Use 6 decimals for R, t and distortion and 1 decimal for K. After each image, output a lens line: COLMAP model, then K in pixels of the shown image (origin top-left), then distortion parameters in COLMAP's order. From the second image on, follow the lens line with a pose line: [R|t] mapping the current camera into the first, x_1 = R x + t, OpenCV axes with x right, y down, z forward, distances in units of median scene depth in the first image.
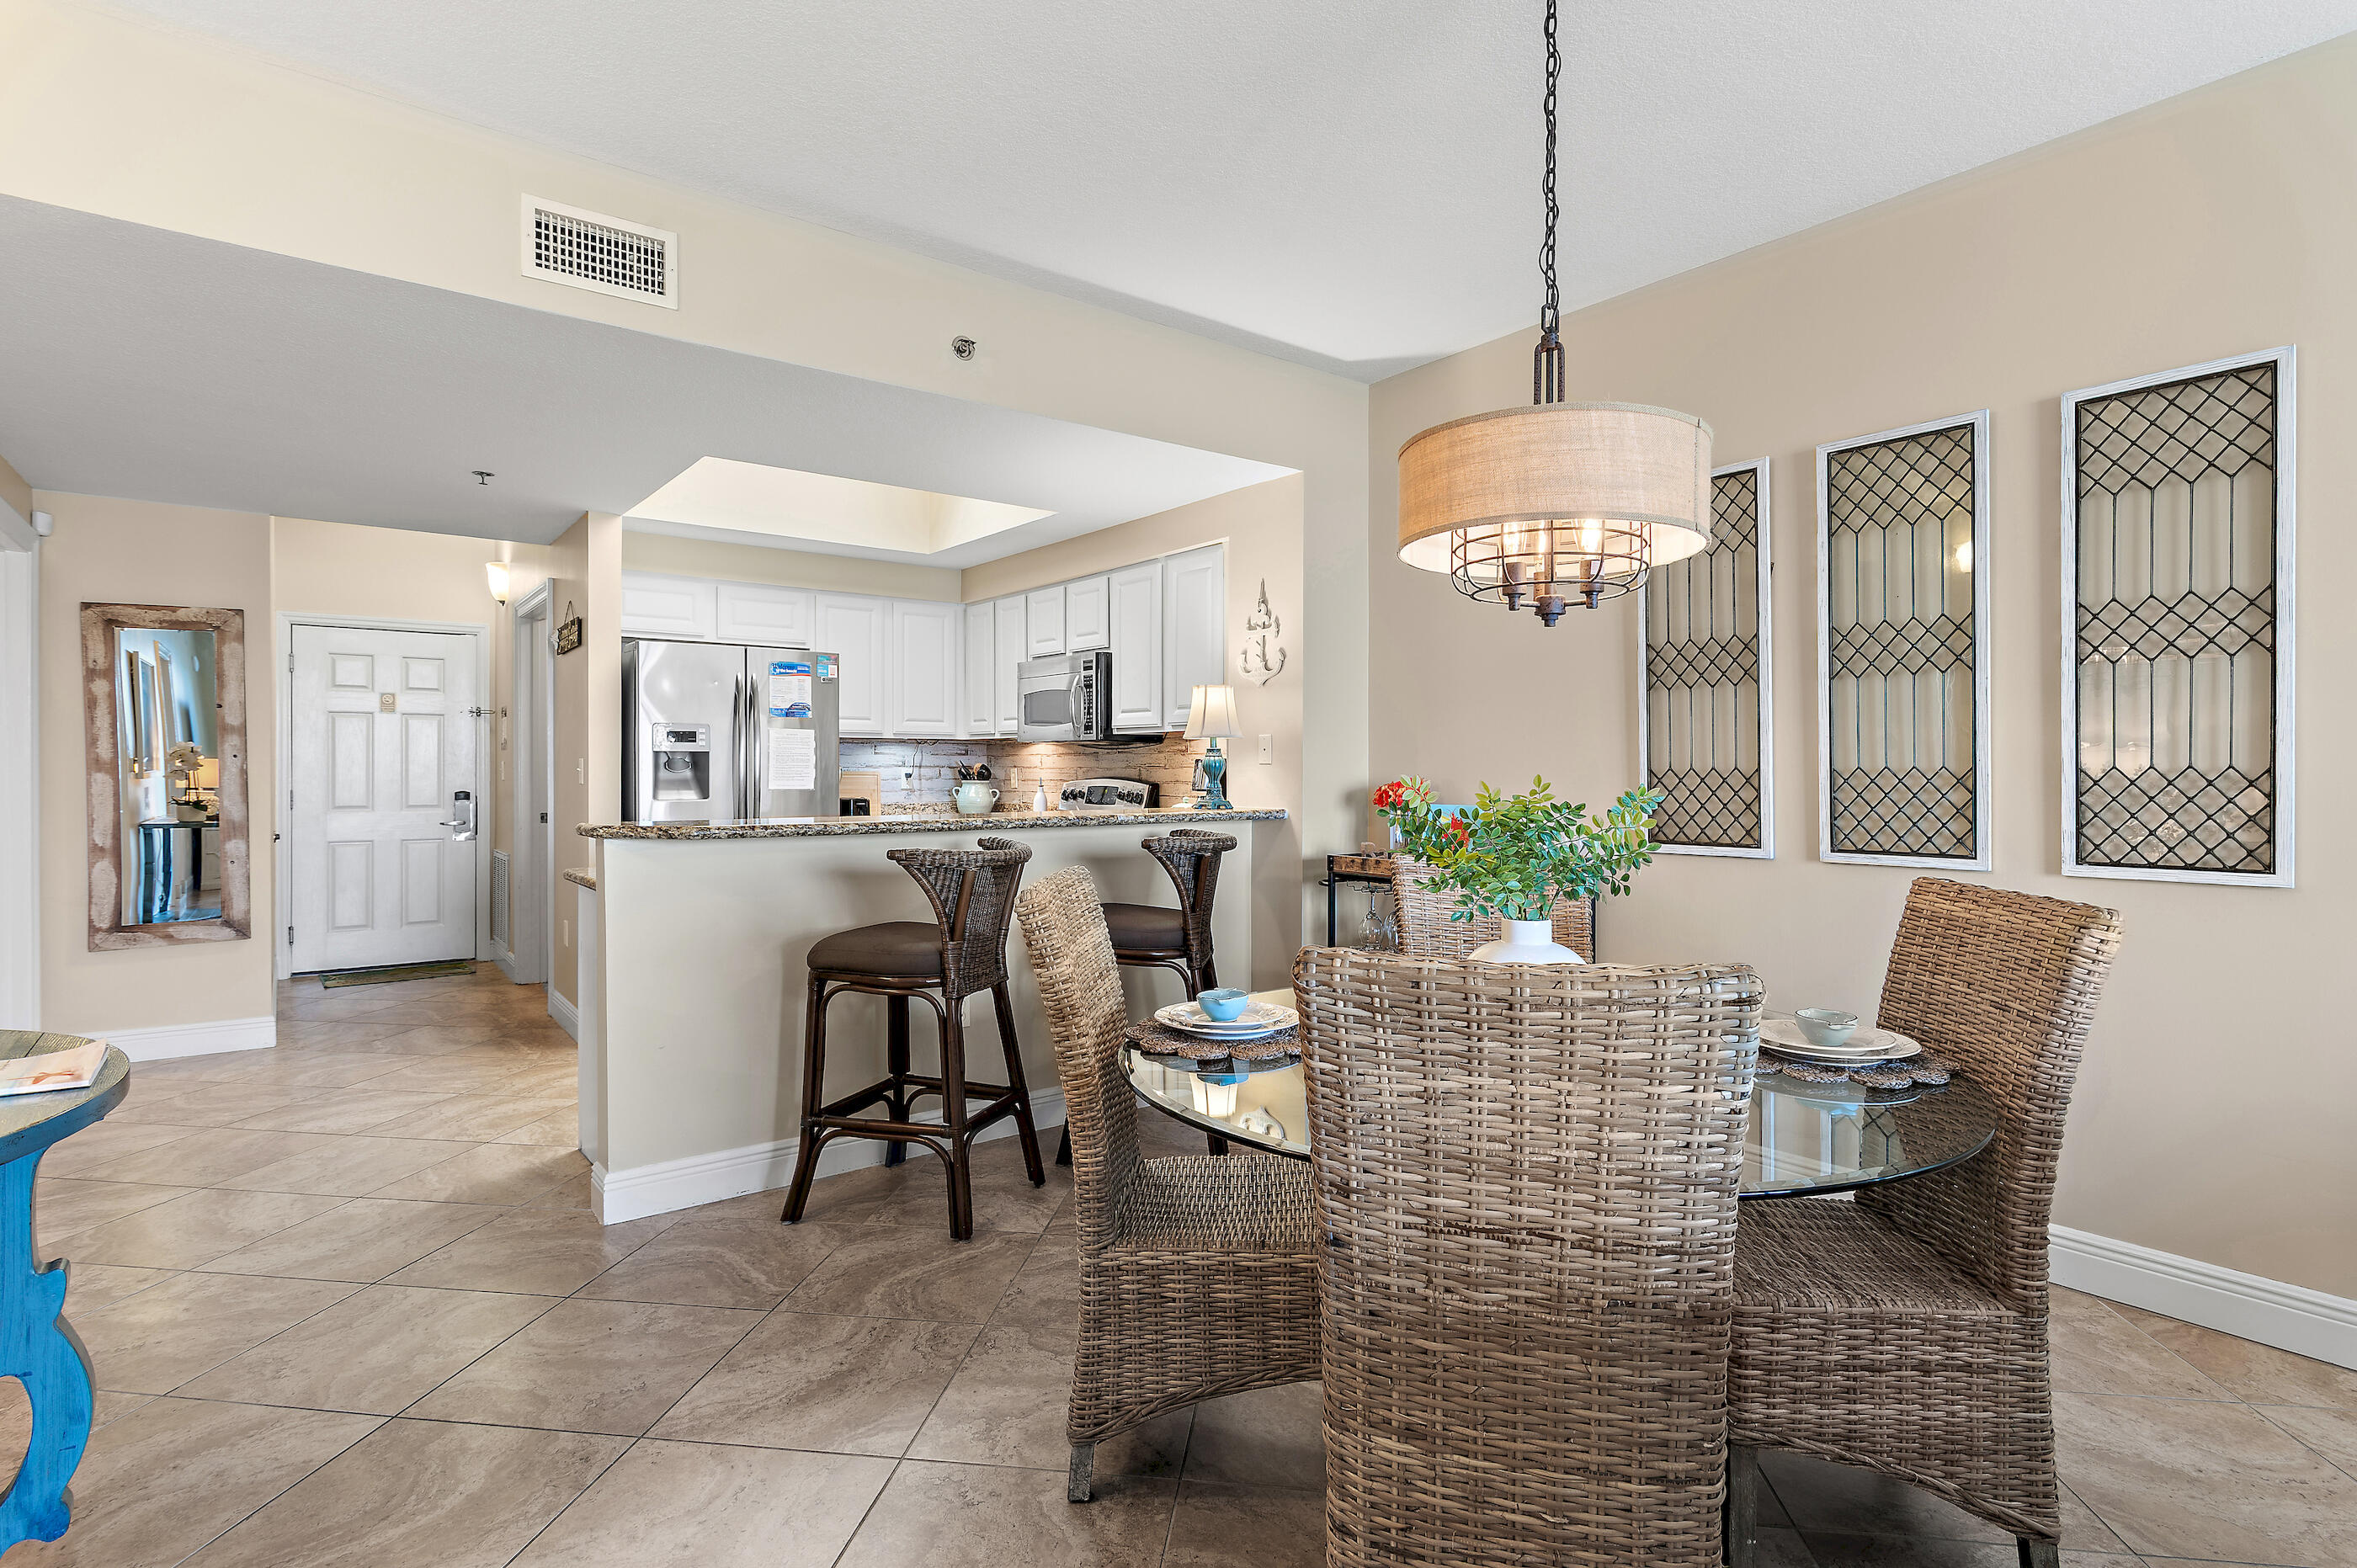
lens RADIAL K [[1167.0, 0, 1191.6], [0, 1167.0, 765.4], [0, 0, 1]] dist [0.003019, -0.002206]
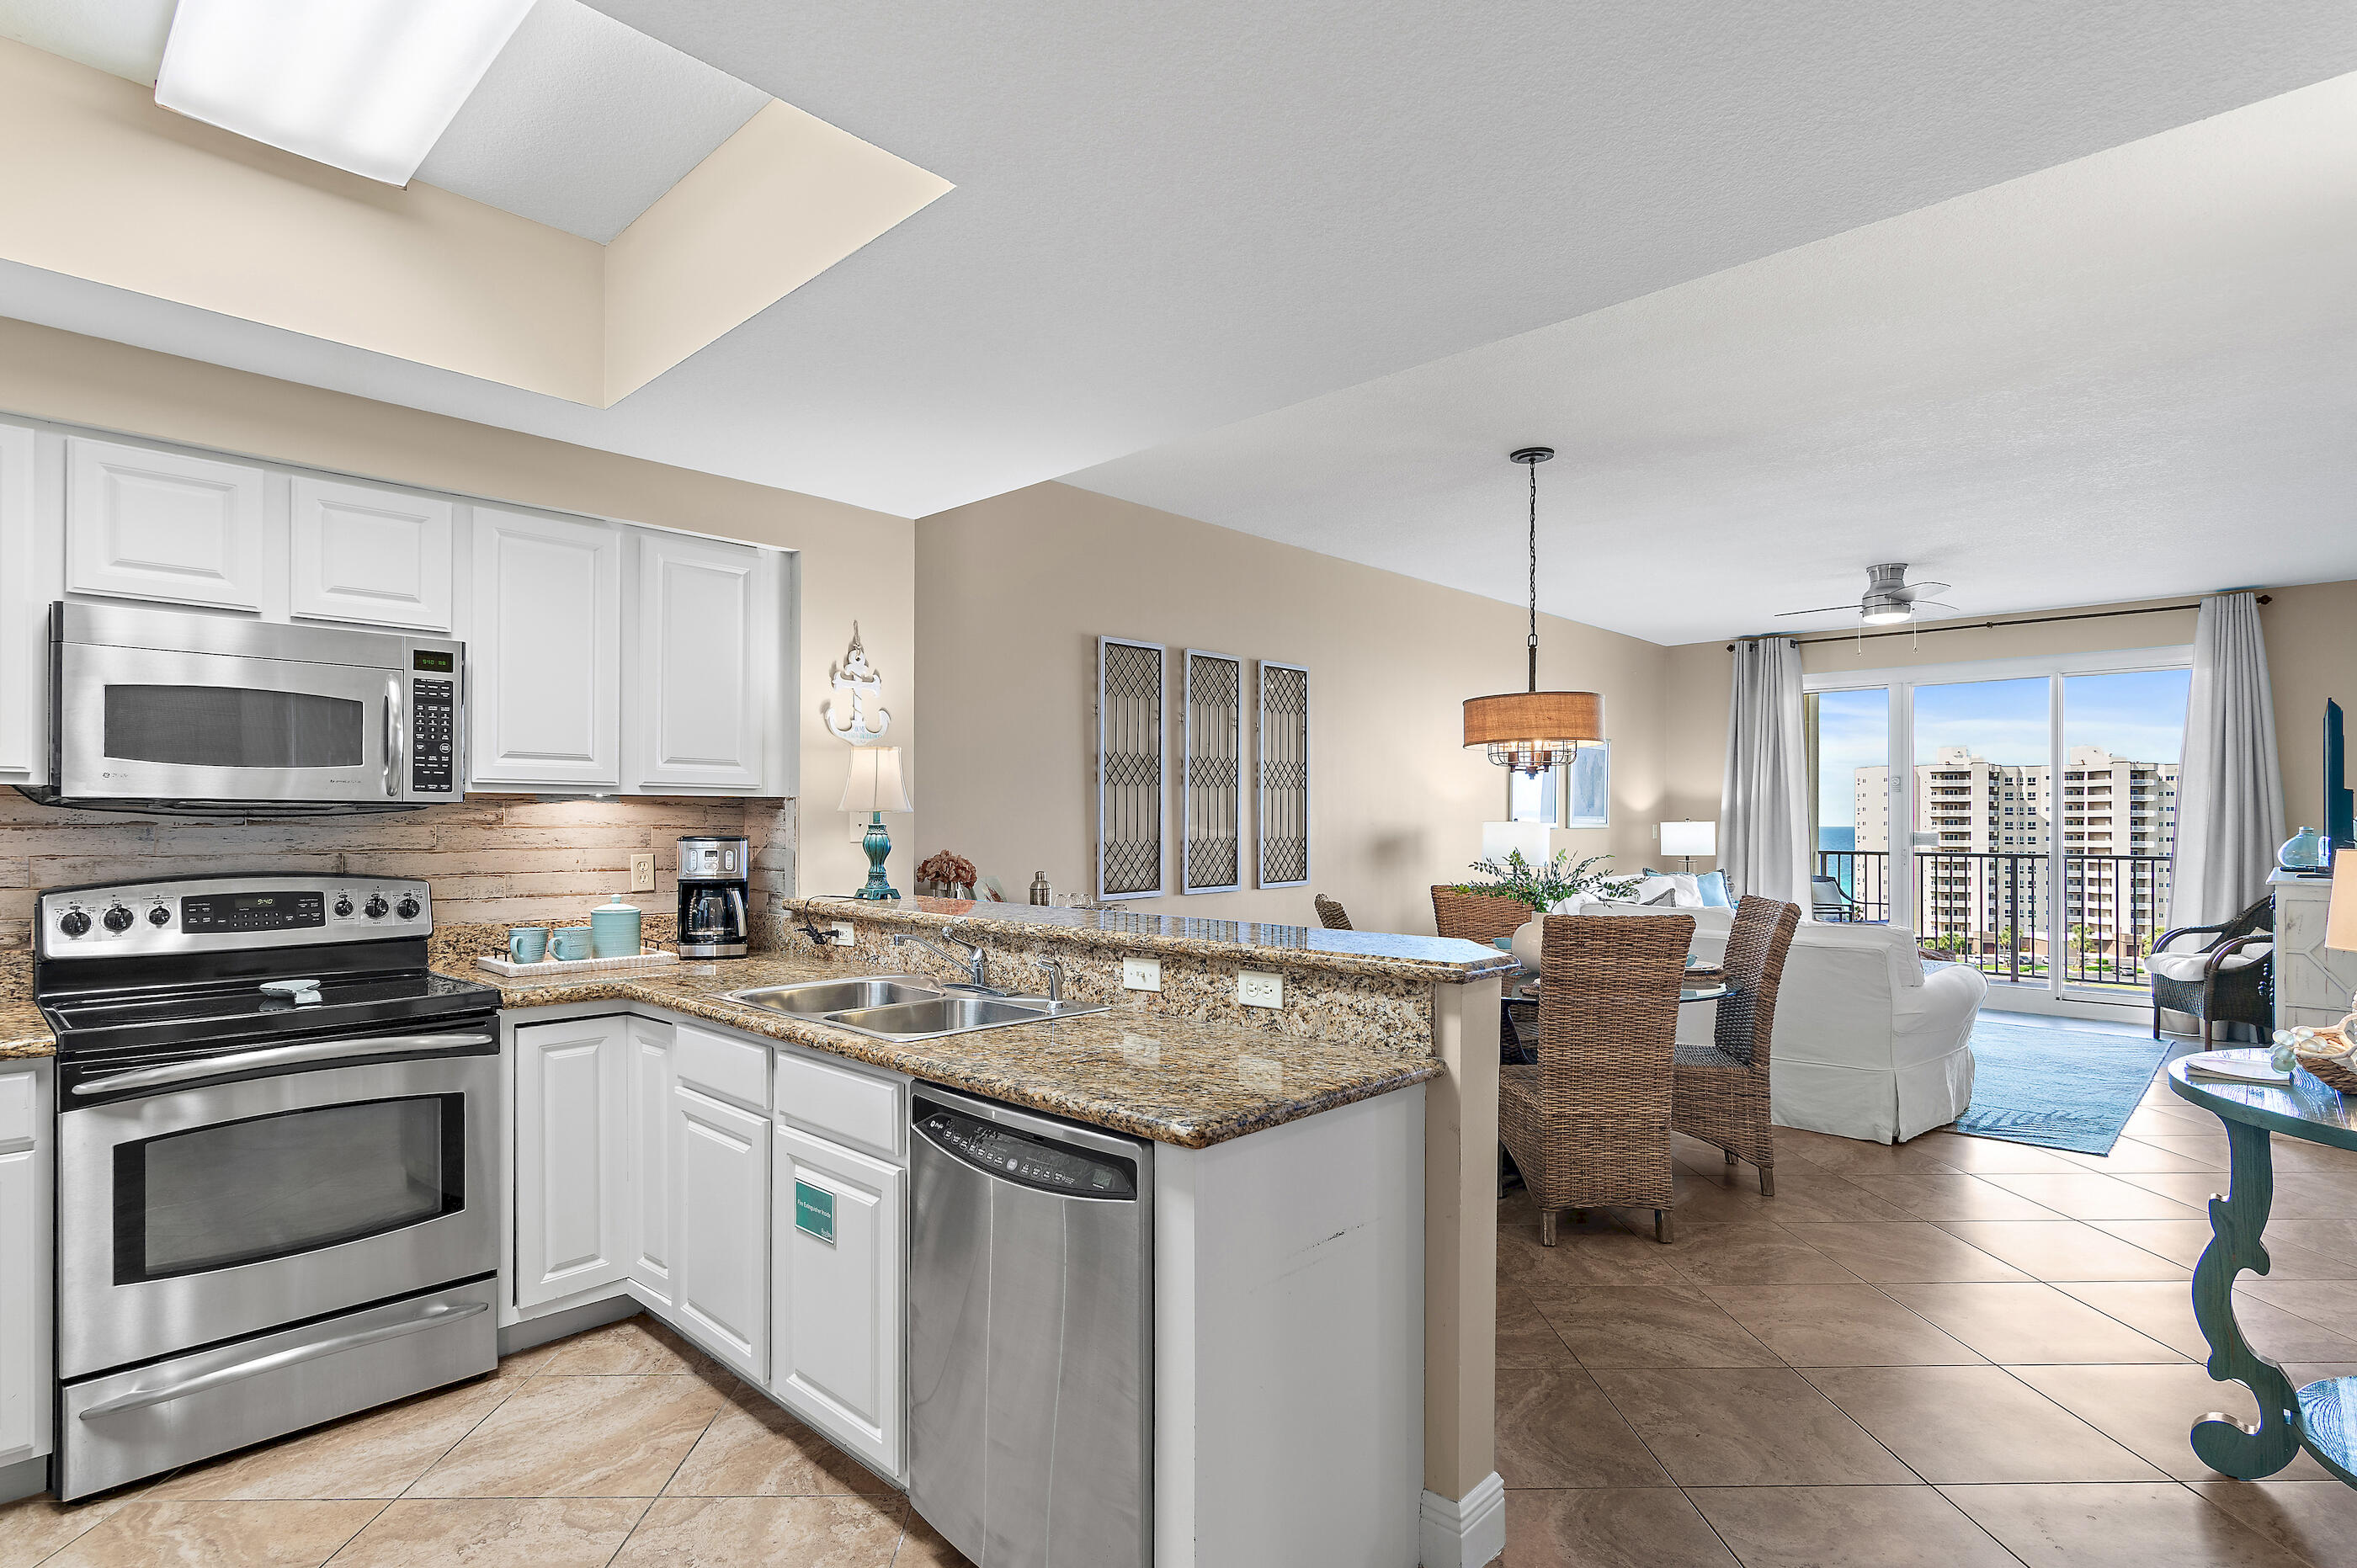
lens RADIAL K [[1167.0, 0, 1165.6], [0, 1167.0, 813.7], [0, 0, 1]] dist [0.003019, -0.002206]
pose [[-0.144970, 0.005506, 0.989421, -0.689554], [-0.002635, 0.999979, -0.005951, -0.014925], [-0.989433, -0.003470, -0.144952, 0.779081]]
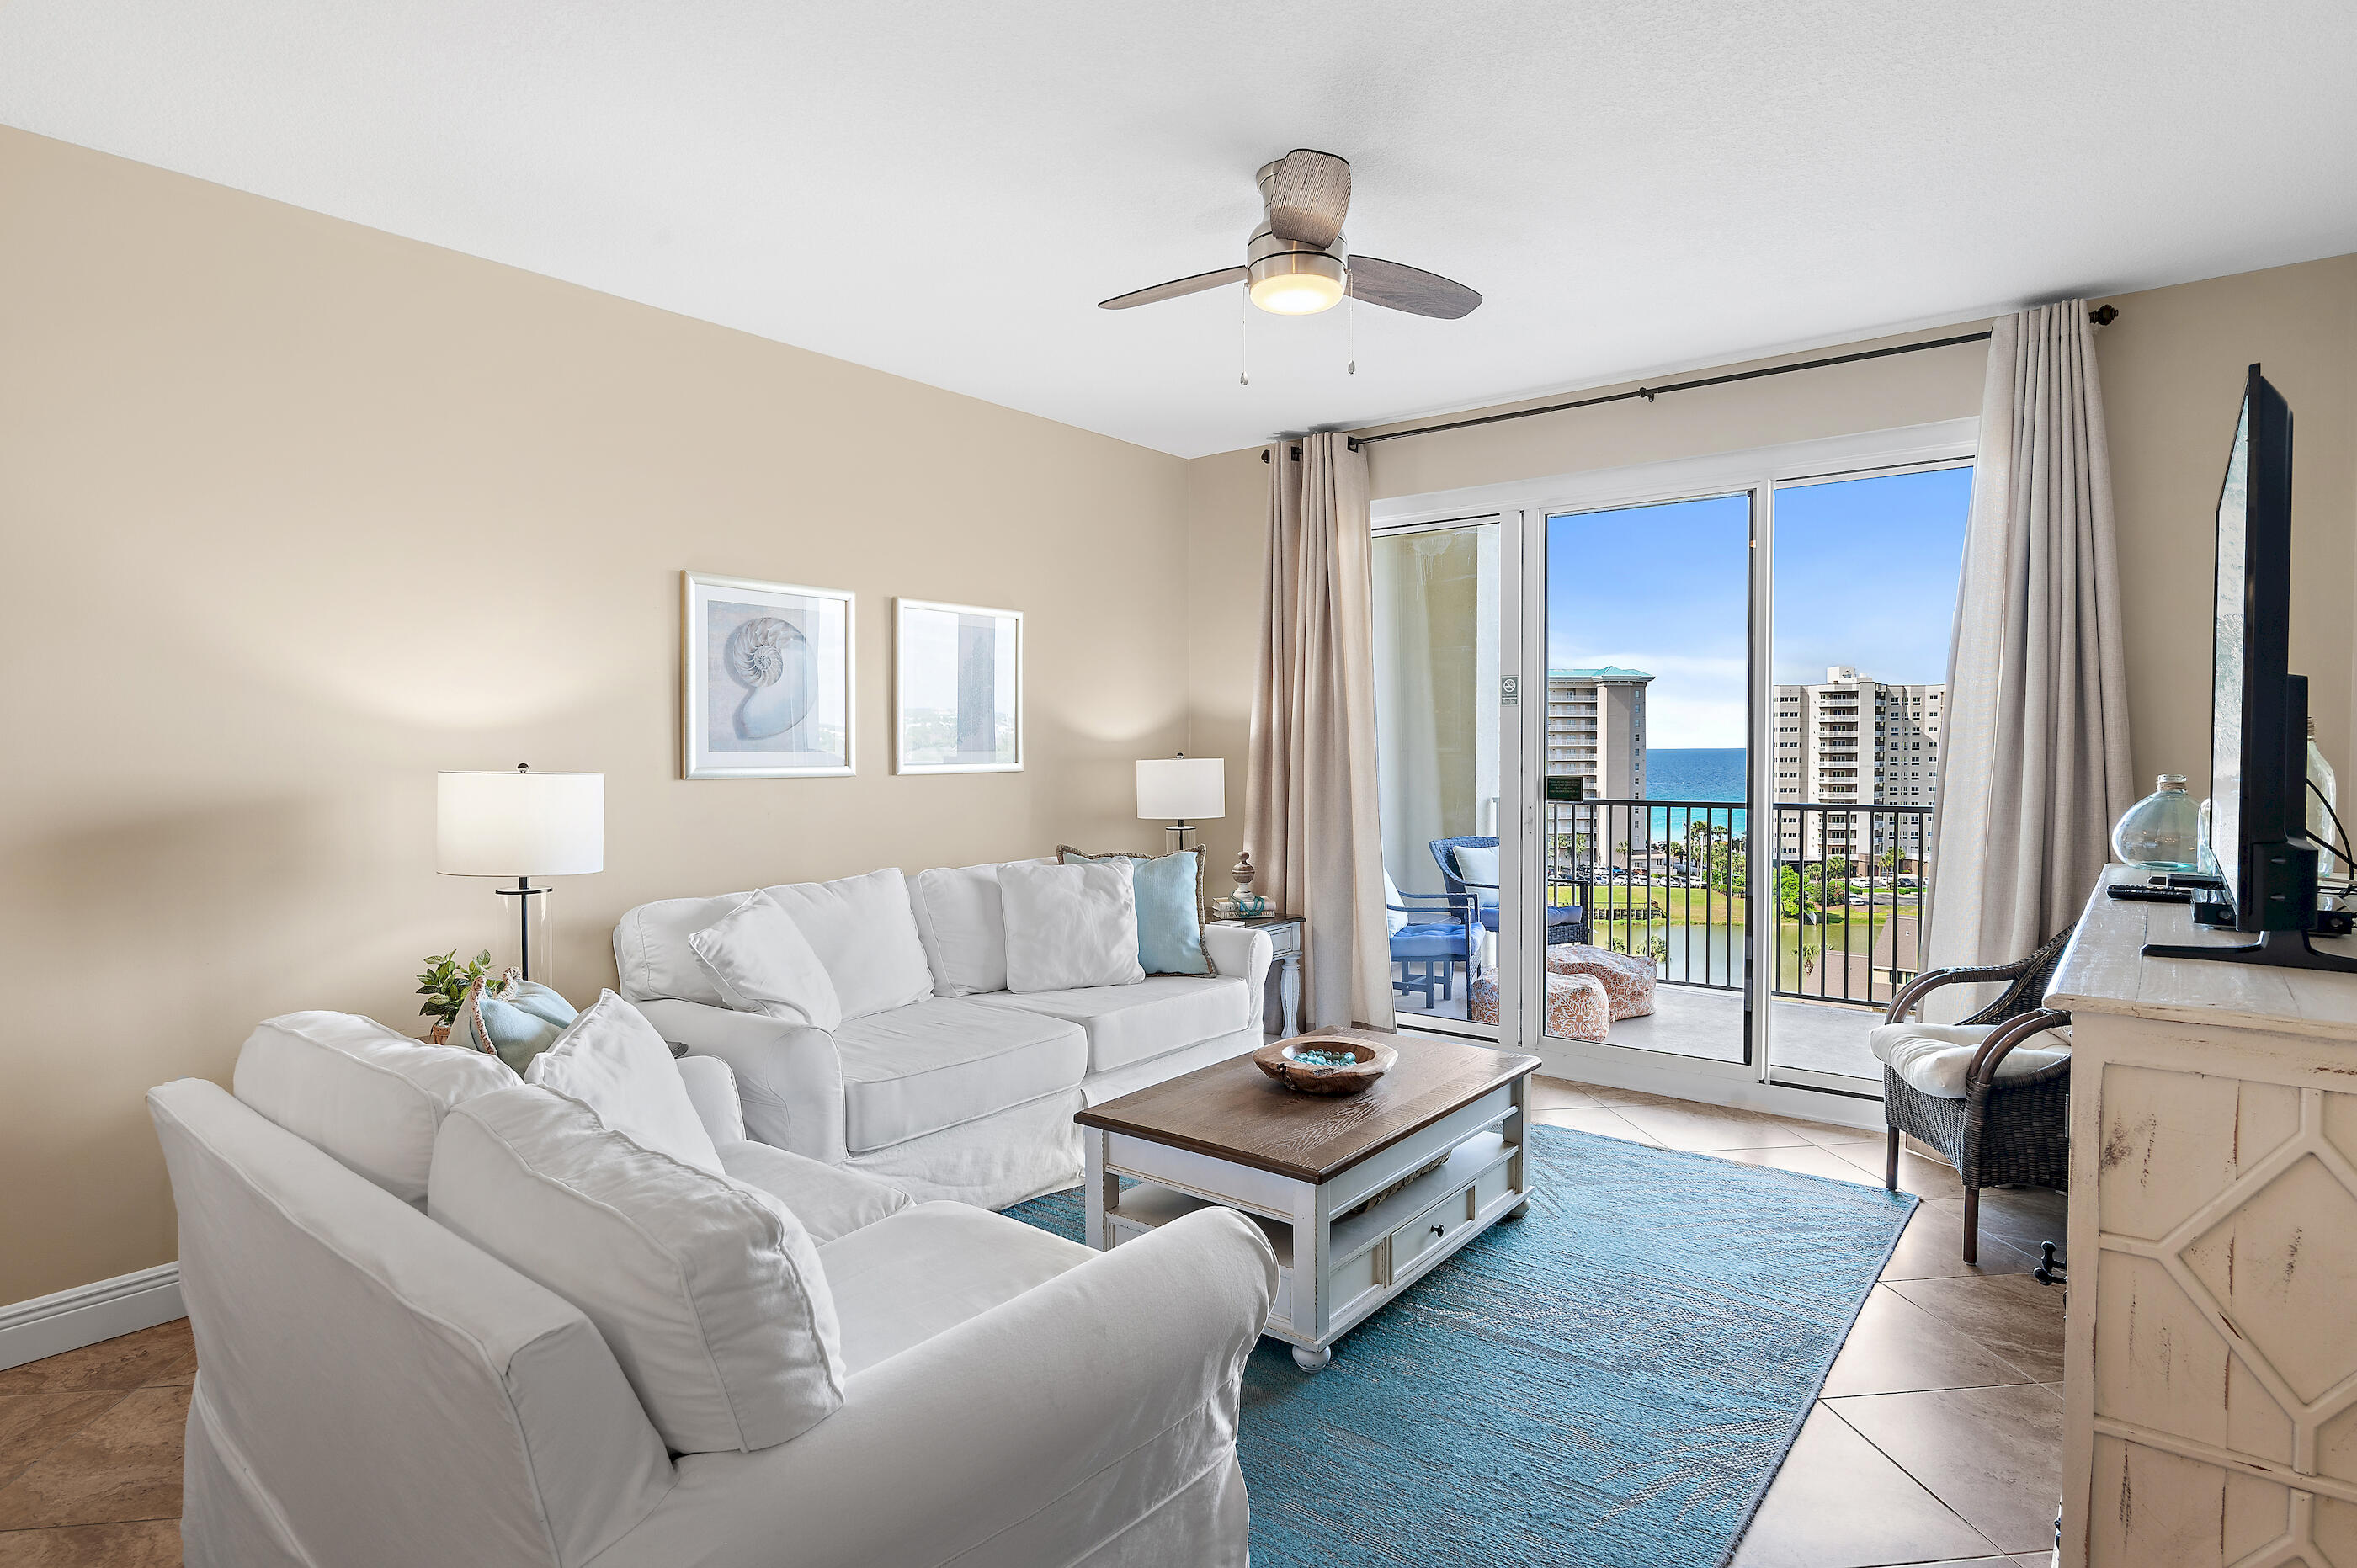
lens RADIAL K [[1267.0, 0, 1177.3], [0, 1267.0, 781.4], [0, 0, 1]] dist [0.004250, -0.003015]
pose [[-0.252828, -0.025956, 0.967163, -0.126350], [0.003801, 0.999606, 0.027821, -0.025917], [-0.967504, 0.010710, -0.252630, 0.042382]]
